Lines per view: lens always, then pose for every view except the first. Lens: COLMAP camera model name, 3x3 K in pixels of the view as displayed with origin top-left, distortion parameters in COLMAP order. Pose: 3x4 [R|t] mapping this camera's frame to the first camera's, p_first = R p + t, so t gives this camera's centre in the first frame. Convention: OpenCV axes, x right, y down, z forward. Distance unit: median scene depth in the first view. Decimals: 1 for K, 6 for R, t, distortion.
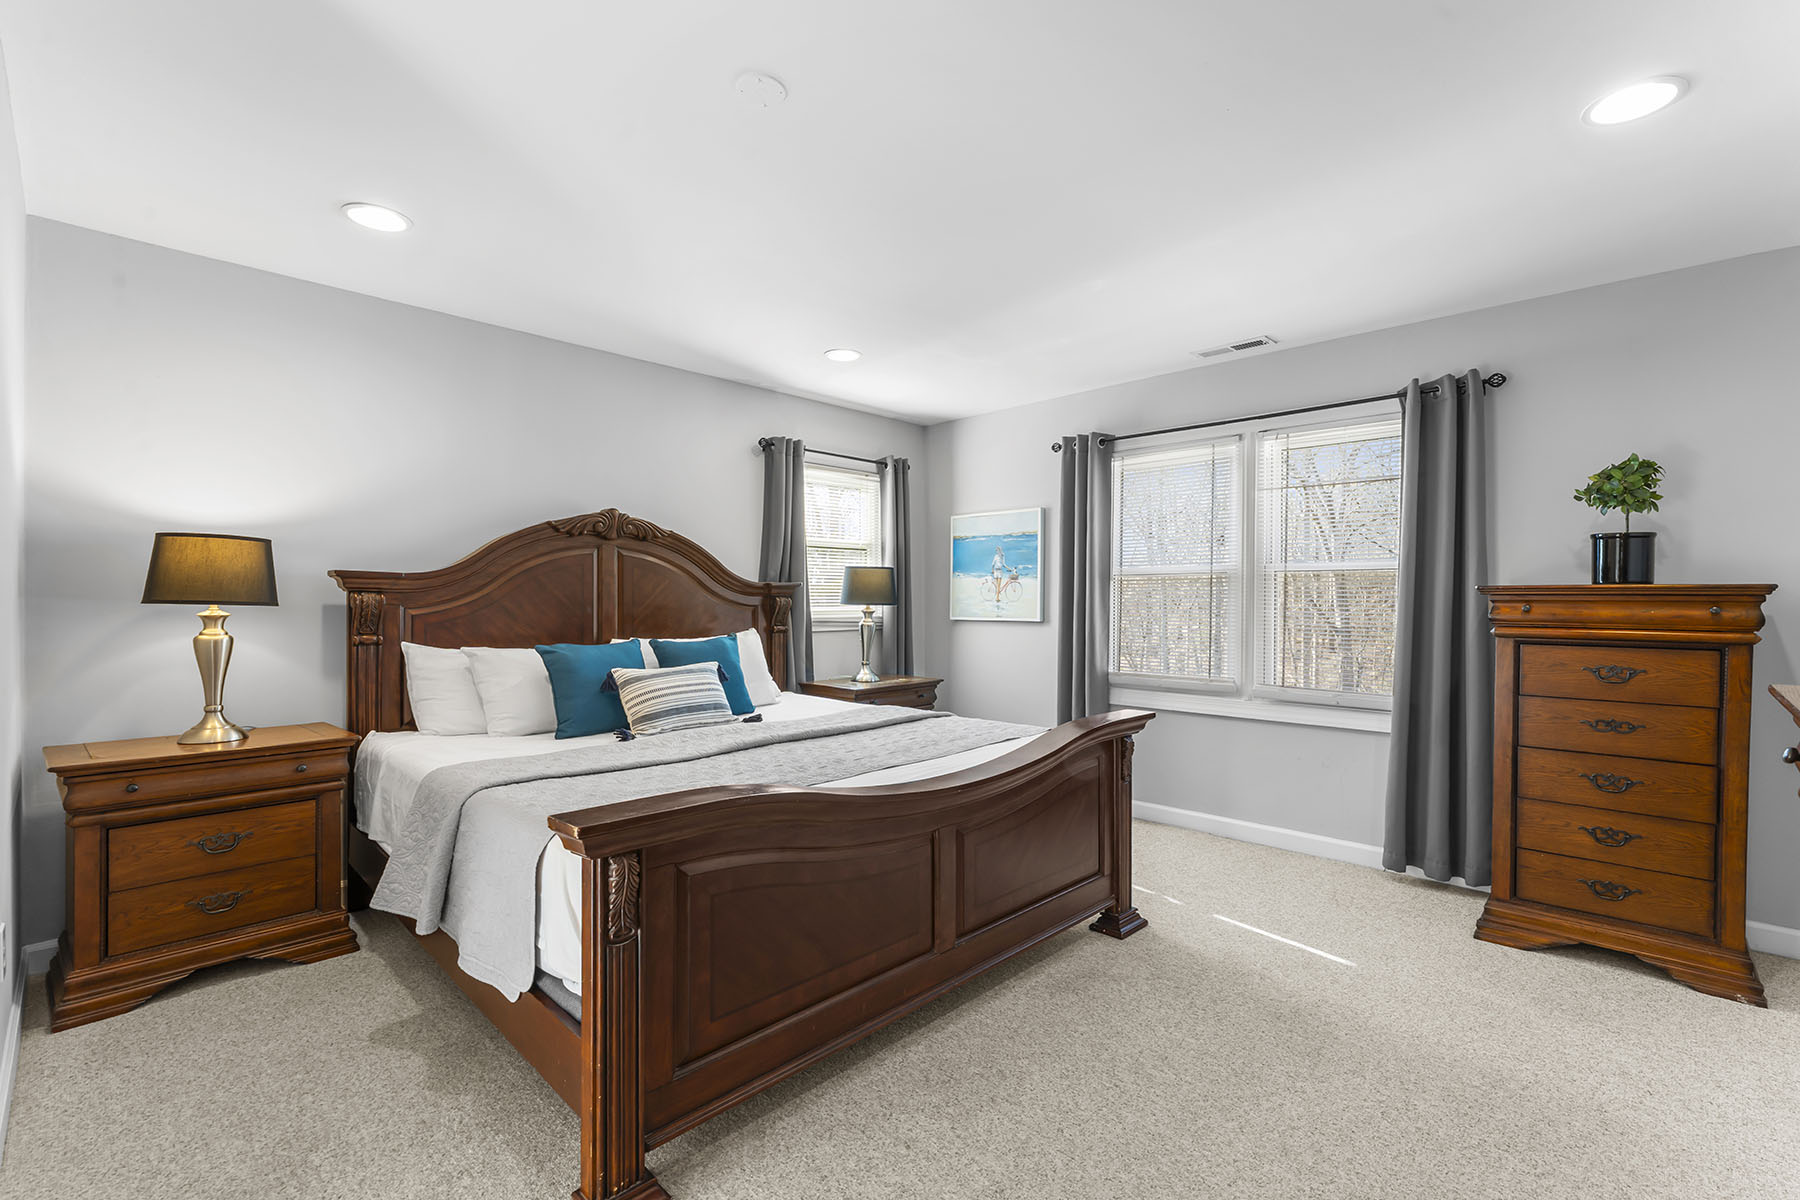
lens RADIAL K [[772.2, 0, 902.3], [0, 772.2, 621.3], [0, 0, 1]] dist [0.000235, 0.000042]
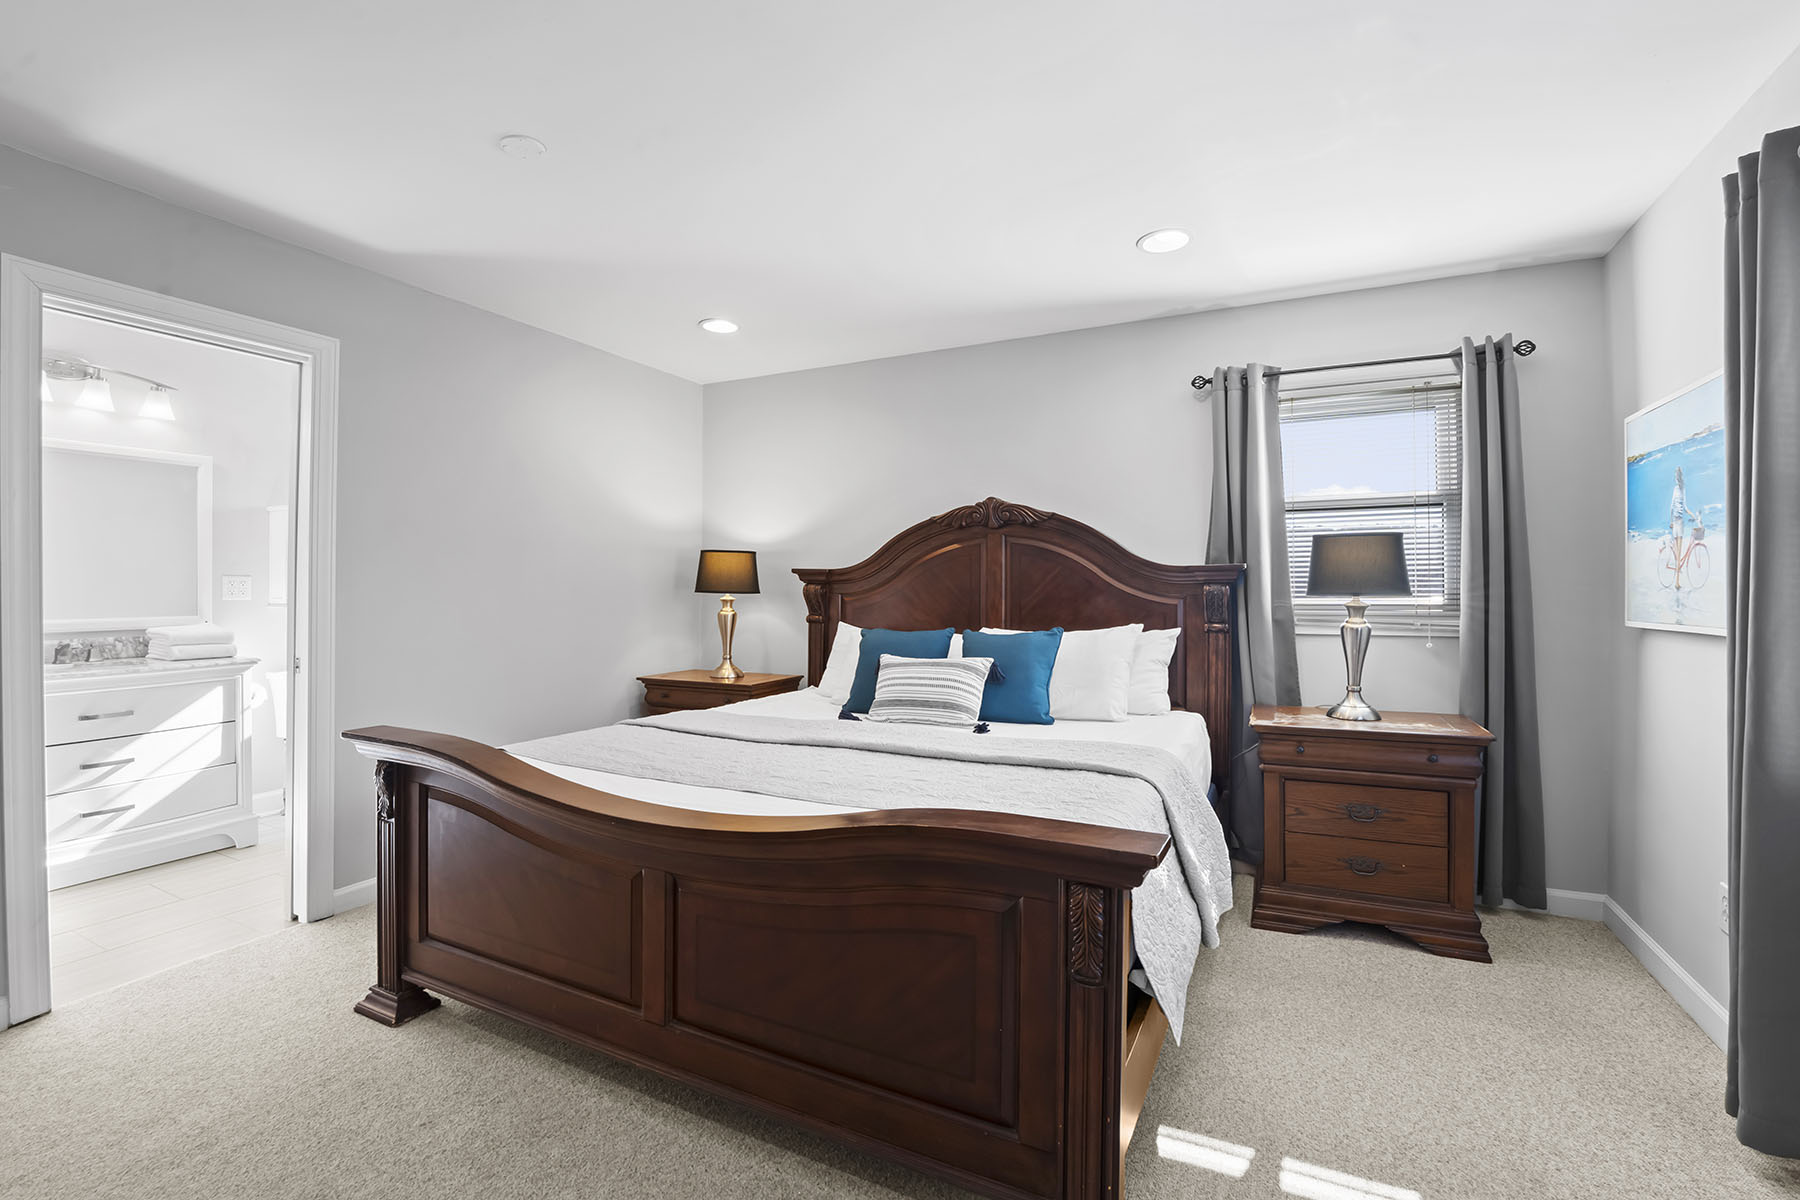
lens RADIAL K [[808.3, 0, 897.2], [0, 808.3, 590.5], [0, 0, 1]] dist [-0.020846, 0.000497]
pose [[0.285204, -0.003863, -0.958459, 0.518468], [-0.024783, 0.999628, -0.011404, -0.010488], [0.958146, 0.027006, 0.285002, 0.521149]]
